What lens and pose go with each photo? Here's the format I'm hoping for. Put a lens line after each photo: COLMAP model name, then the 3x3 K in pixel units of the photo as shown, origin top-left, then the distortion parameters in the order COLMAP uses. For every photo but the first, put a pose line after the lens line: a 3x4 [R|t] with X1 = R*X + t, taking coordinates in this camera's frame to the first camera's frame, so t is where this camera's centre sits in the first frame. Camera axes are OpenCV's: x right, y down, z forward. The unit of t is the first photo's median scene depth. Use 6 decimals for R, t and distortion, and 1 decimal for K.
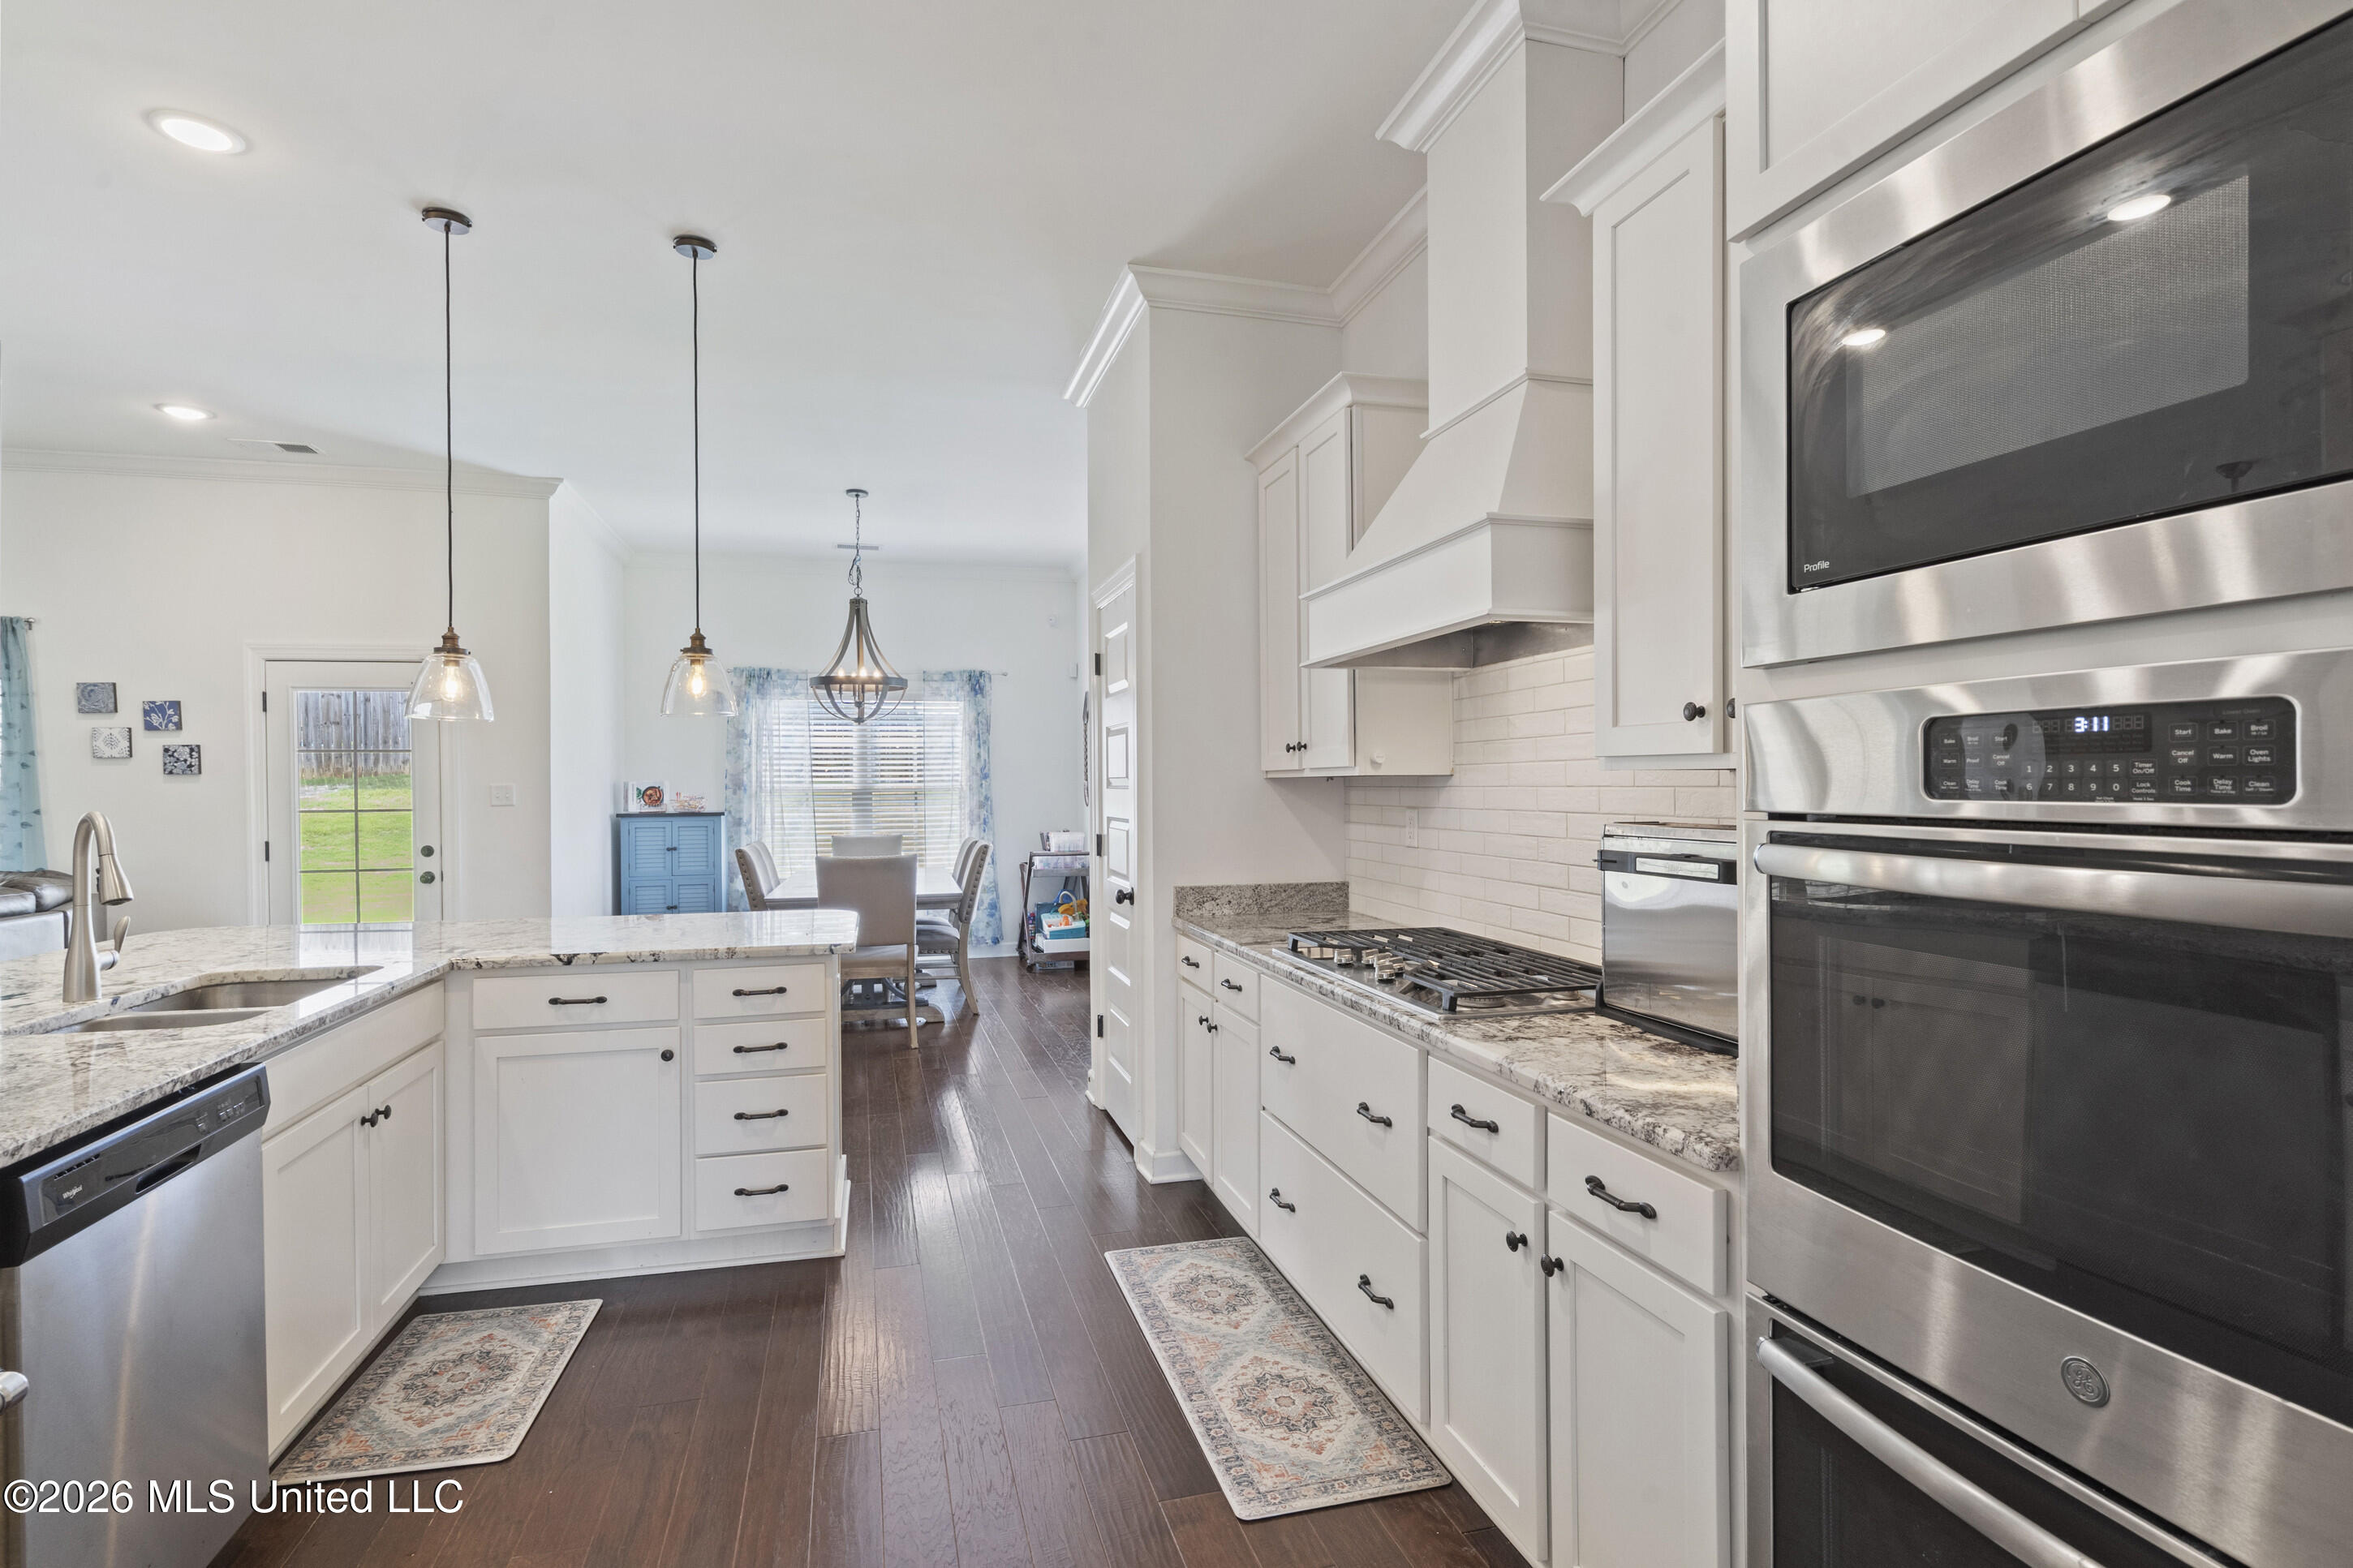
lens RADIAL K [[1115.3, 0, 1156.0], [0, 1115.3, 779.9], [0, 0, 1]] dist [-0.001524, -0.000309]
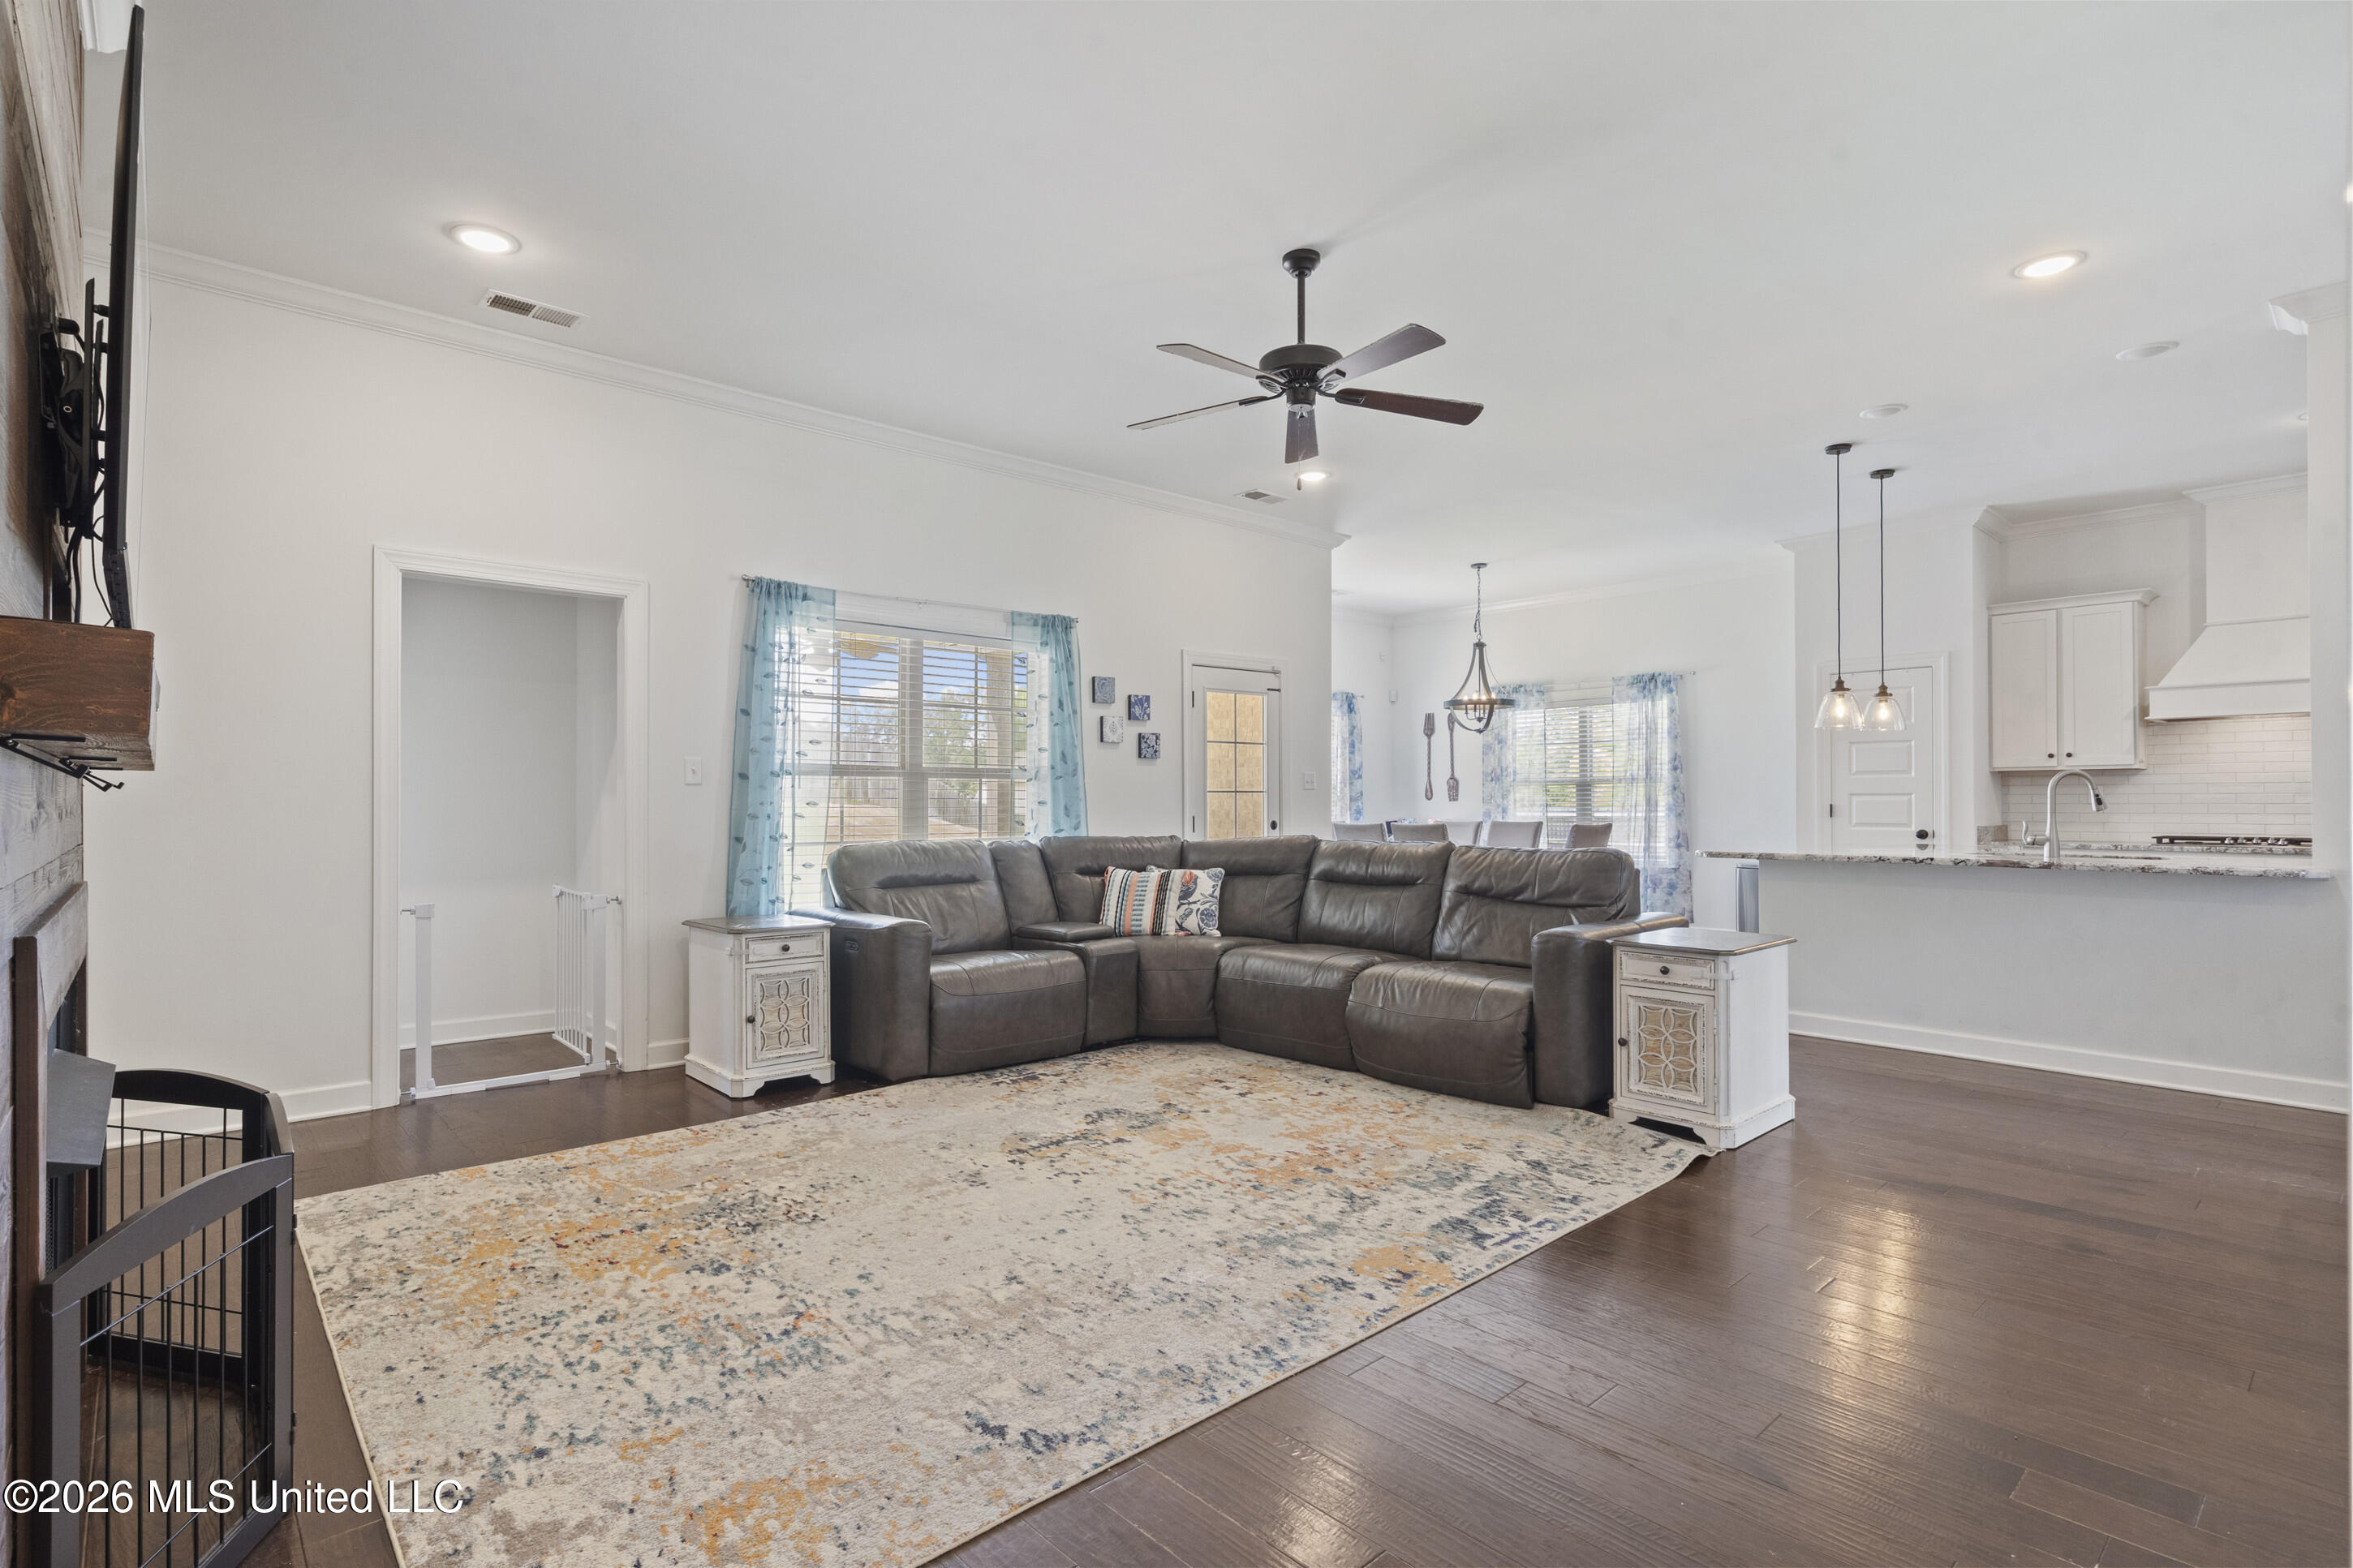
lens RADIAL K [[1115.3, 0, 1171.2], [0, 1115.3, 789.3], [0, 0, 1]] dist [-0.001524, -0.000309]
pose [[0.890676, 0.011177, 0.454501, -2.605655], [-0.007159, 0.999919, -0.010561, 0.075879], [-0.454582, 0.006153, 0.890684, -0.118488]]
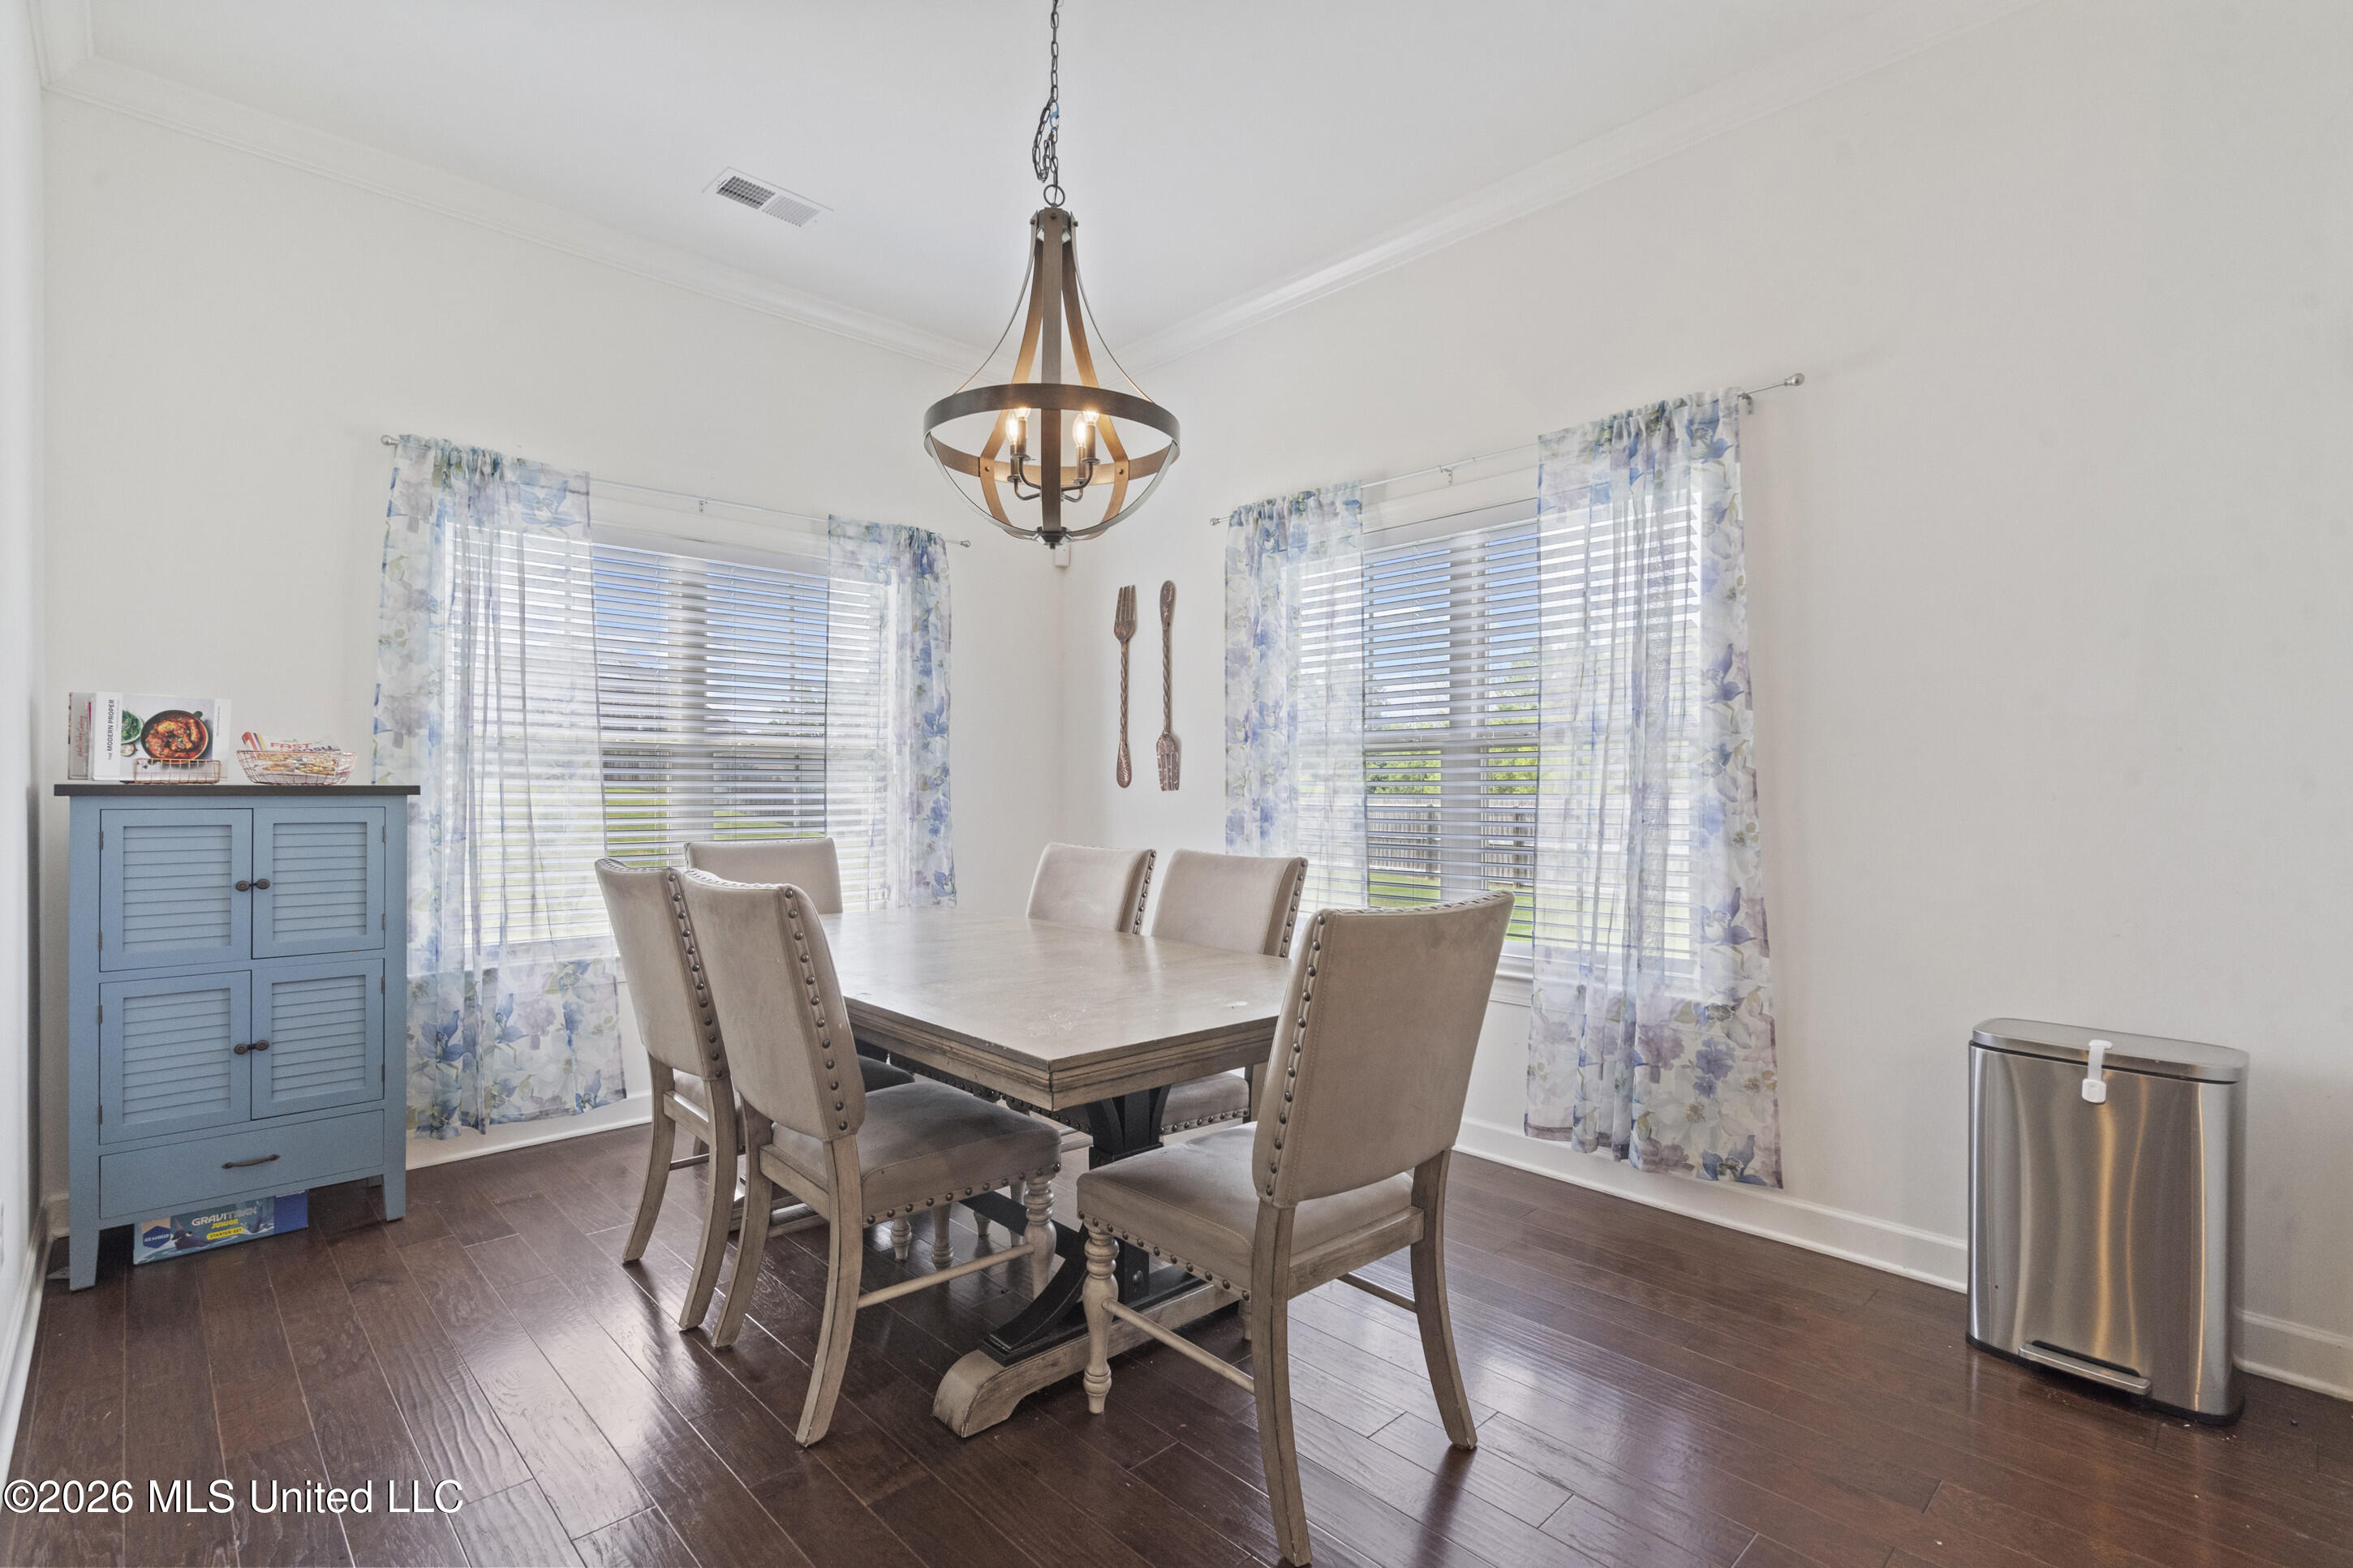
lens RADIAL K [[1077.5, 0, 1163.0], [0, 1077.5, 792.0], [0, 0, 1]] dist [-0.002217, 0.000042]
pose [[0.876721, 0.010394, 0.480887, -0.864786], [-0.014894, 0.999874, 0.005541, 0.064073], [-0.480769, -0.012021, 0.876765, 1.391837]]
